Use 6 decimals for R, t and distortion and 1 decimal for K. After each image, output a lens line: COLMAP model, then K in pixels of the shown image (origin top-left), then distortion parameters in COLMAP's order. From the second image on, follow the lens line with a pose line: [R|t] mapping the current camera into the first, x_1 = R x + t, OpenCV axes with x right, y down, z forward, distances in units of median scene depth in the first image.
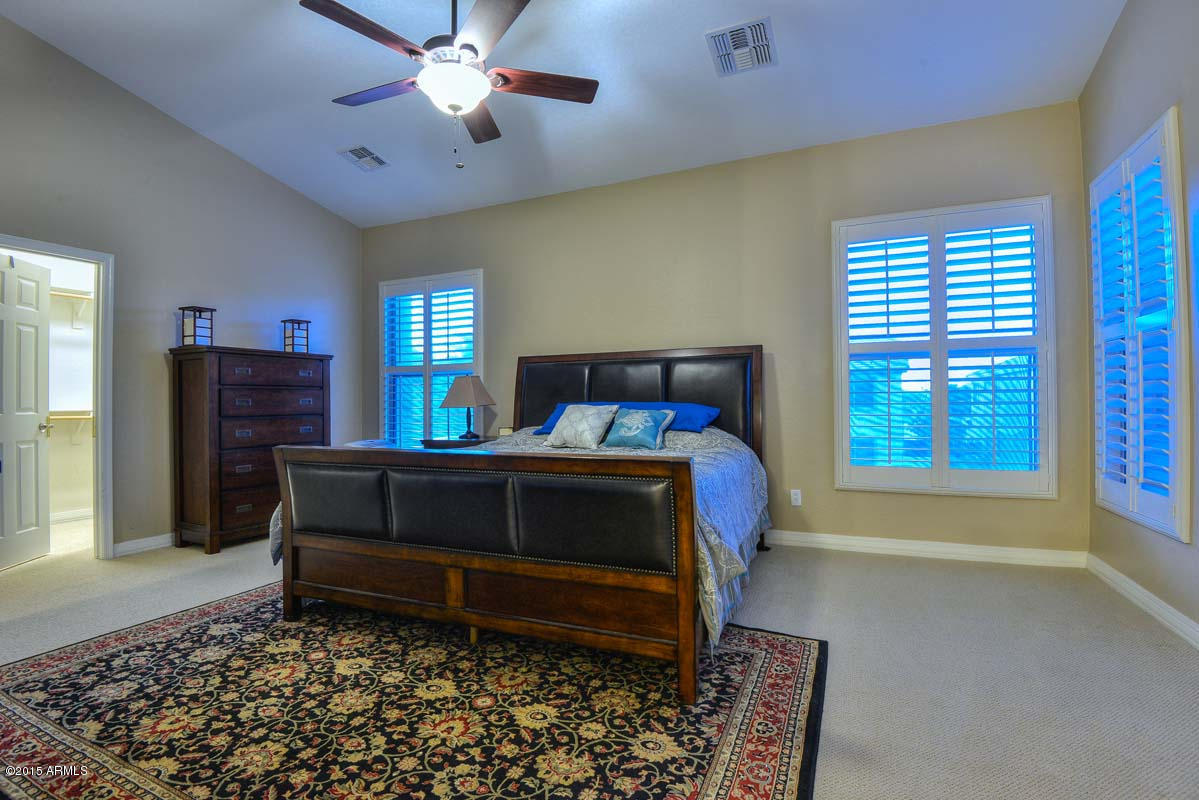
lens RADIAL K [[552.7, 0, 595.1], [0, 552.7, 403.7], [0, 0, 1]] dist [-0.018792, -0.014018]
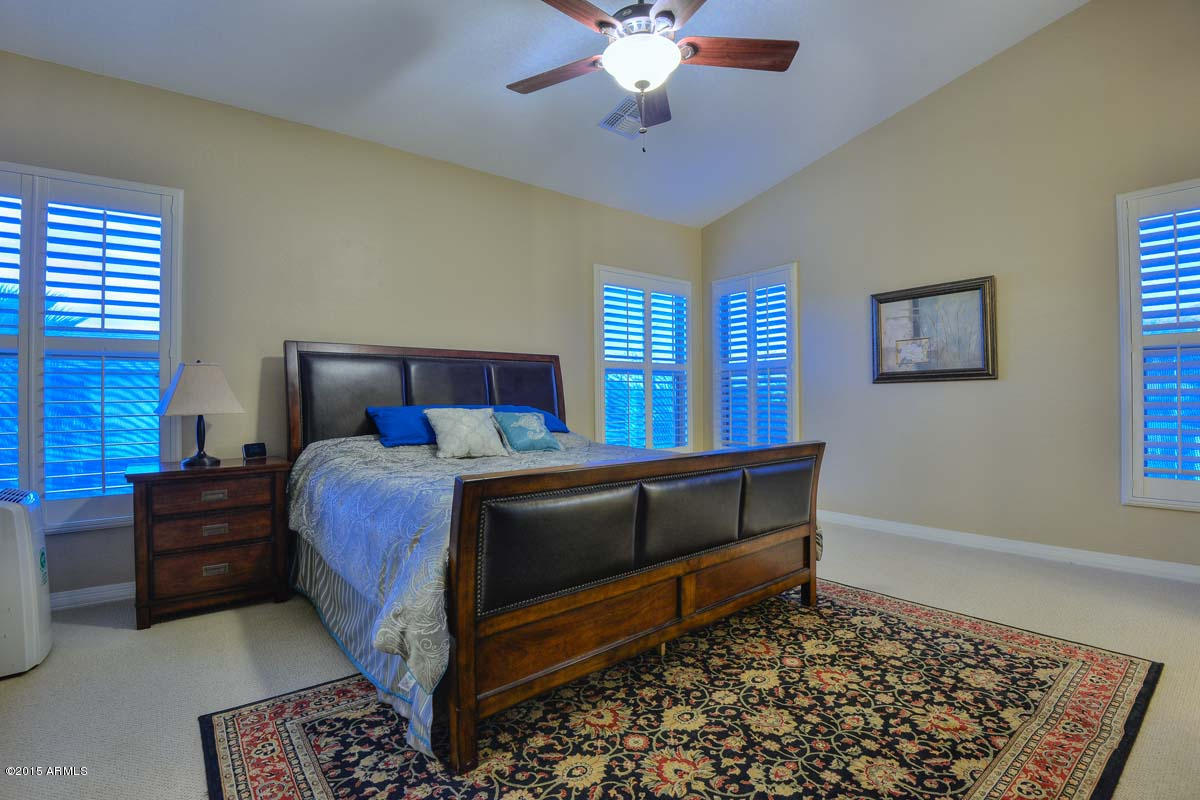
lens RADIAL K [[553.2, 0, 595.1], [0, 553.2, 398.5], [0, 0, 1]] dist [-0.018792, -0.014018]
pose [[0.459392, 0.011697, 0.888157, -1.275900], [0.004399, 0.999871, -0.015443, 0.003450], [-0.888223, 0.011001, 0.459281, 0.742694]]
